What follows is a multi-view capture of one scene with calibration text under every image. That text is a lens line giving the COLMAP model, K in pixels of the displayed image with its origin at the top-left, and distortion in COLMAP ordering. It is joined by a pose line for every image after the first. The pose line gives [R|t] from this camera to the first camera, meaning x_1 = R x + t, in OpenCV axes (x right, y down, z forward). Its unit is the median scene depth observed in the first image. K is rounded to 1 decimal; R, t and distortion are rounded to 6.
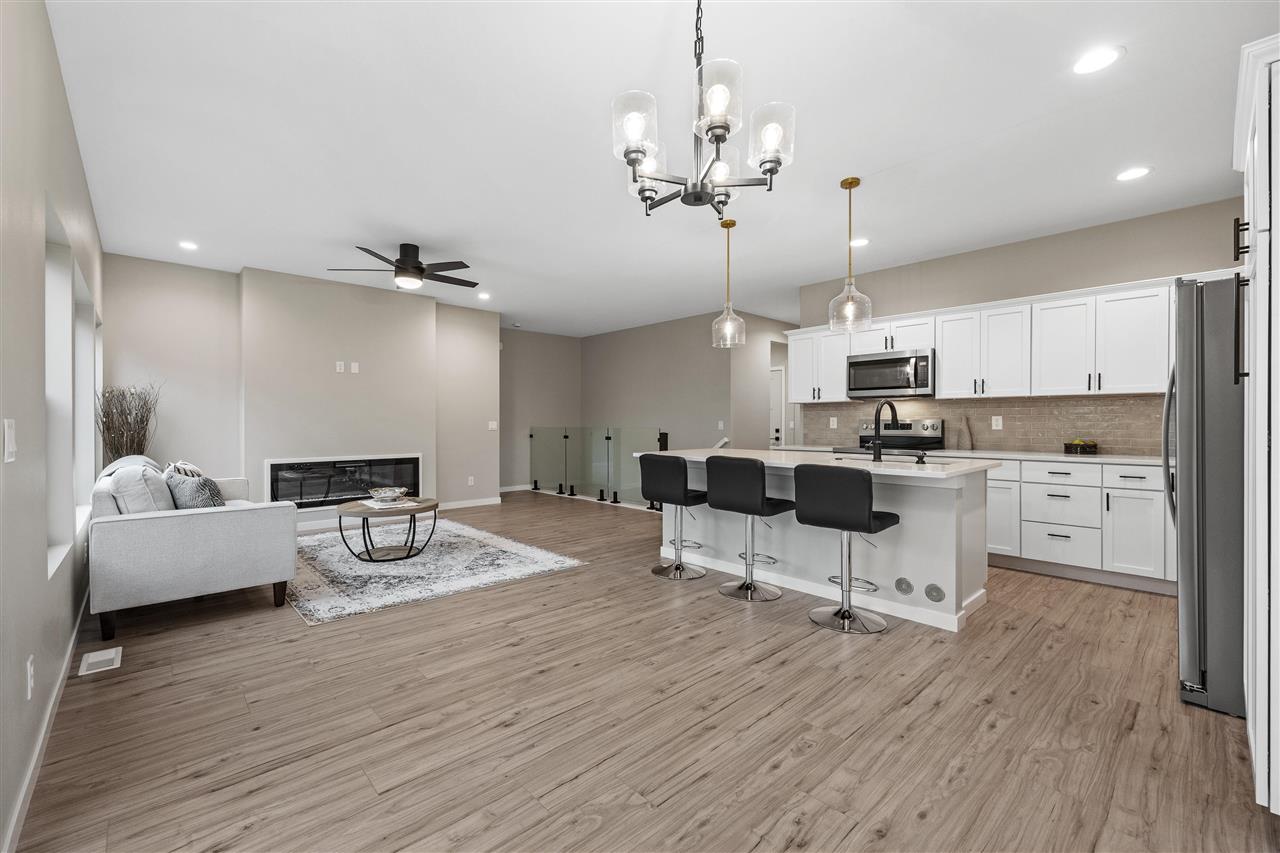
lens RADIAL K [[519.8, 0, 607.5], [0, 519.8, 420.5], [0, 0, 1]] dist [0.014007, -0.000849]
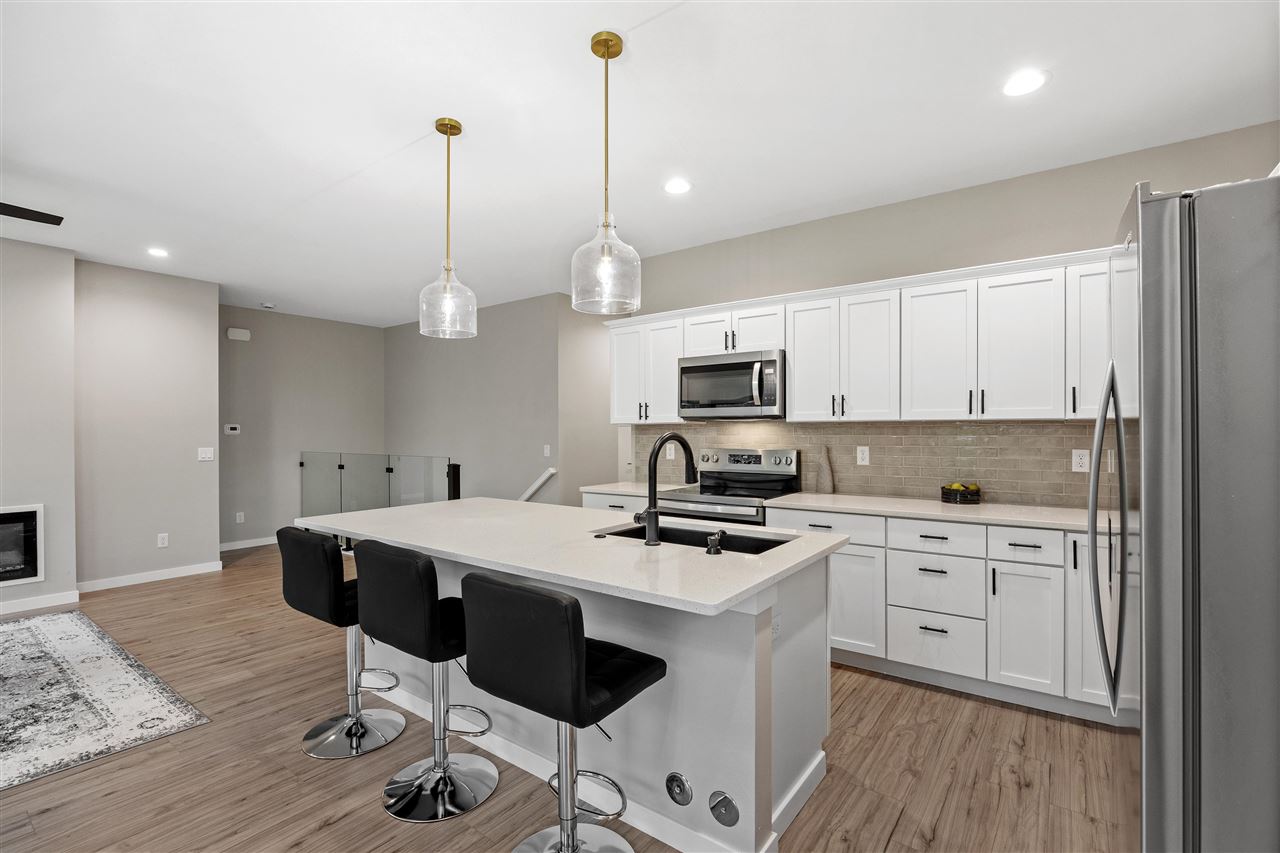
lens RADIAL K [[573.7, 0, 618.2], [0, 573.7, 428.7], [0, 0, 1]] dist [-0.016945, 0.000949]
pose [[0.981461, -0.001514, 0.191655, 0.276861], [0.002216, 0.999992, -0.003451, -0.032333], [-0.191648, 0.003812, 0.981456, 0.308014]]
